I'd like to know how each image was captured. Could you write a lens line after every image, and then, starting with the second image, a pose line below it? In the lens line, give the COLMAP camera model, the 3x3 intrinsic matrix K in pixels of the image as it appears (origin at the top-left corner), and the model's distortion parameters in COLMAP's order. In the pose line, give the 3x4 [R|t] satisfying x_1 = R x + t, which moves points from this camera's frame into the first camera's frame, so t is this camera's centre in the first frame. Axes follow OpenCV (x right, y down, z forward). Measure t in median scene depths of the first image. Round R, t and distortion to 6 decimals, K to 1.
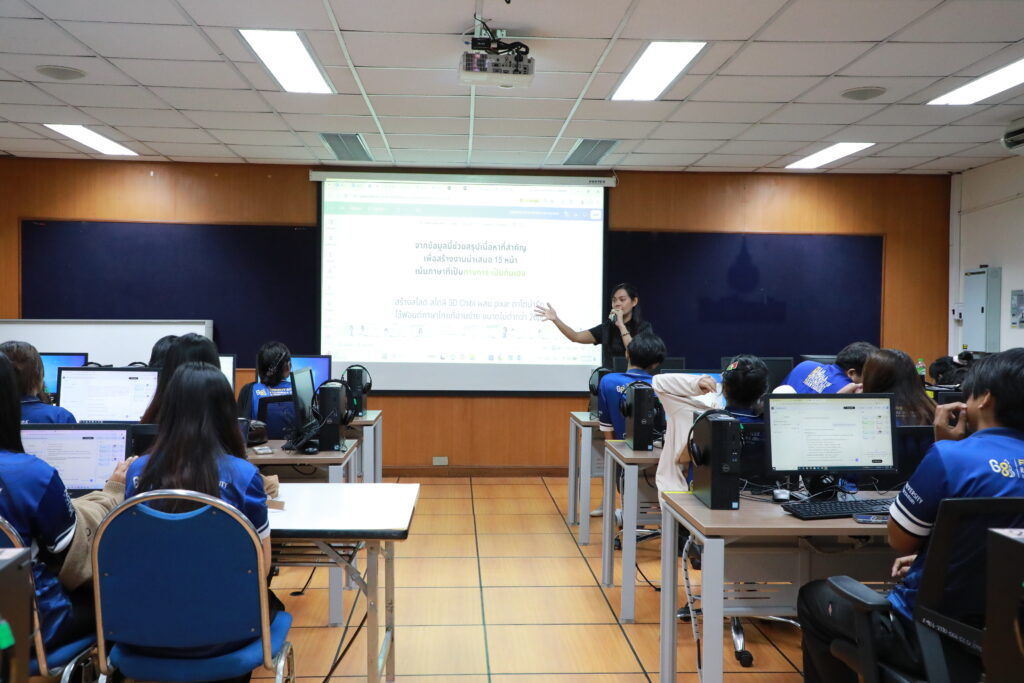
lens RADIAL K [[996.6, 0, 513.3], [0, 996.6, 338.2], [0, 0, 1]] dist [0.072047, 0.031619]
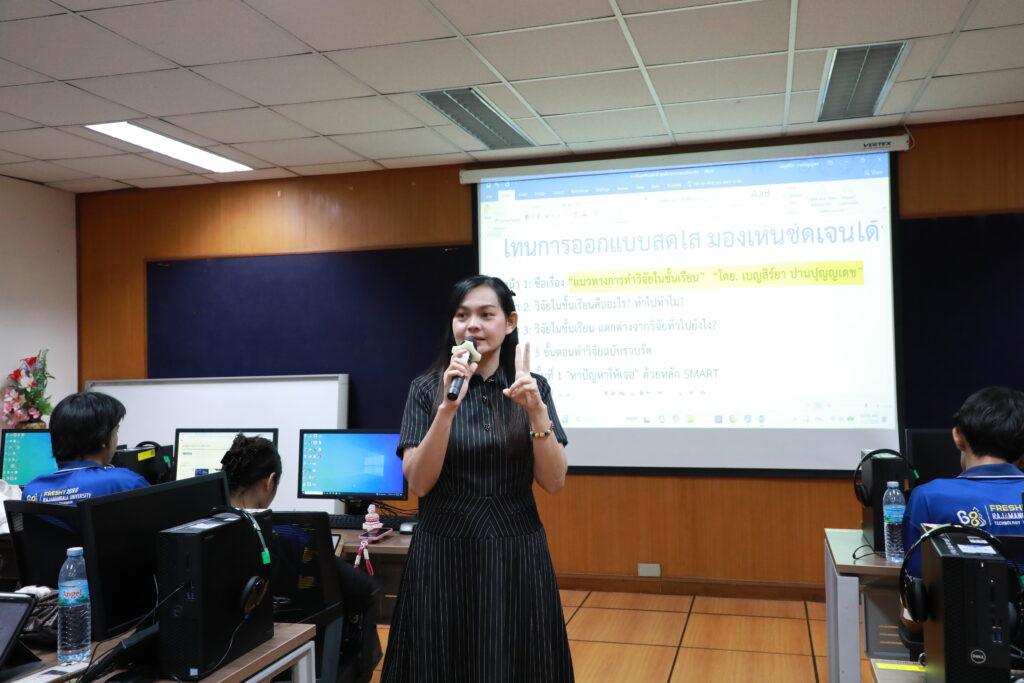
lens RADIAL K [[905.2, 0, 523.3], [0, 905.2, 342.6], [0, 0, 1]] dist [0.044279, 0.001641]
pose [[0.947868, -0.036271, -0.316591, 0.059806], [0.022839, 0.998679, -0.046037, -0.008566], [0.317842, 0.036406, 0.947444, 0.450591]]
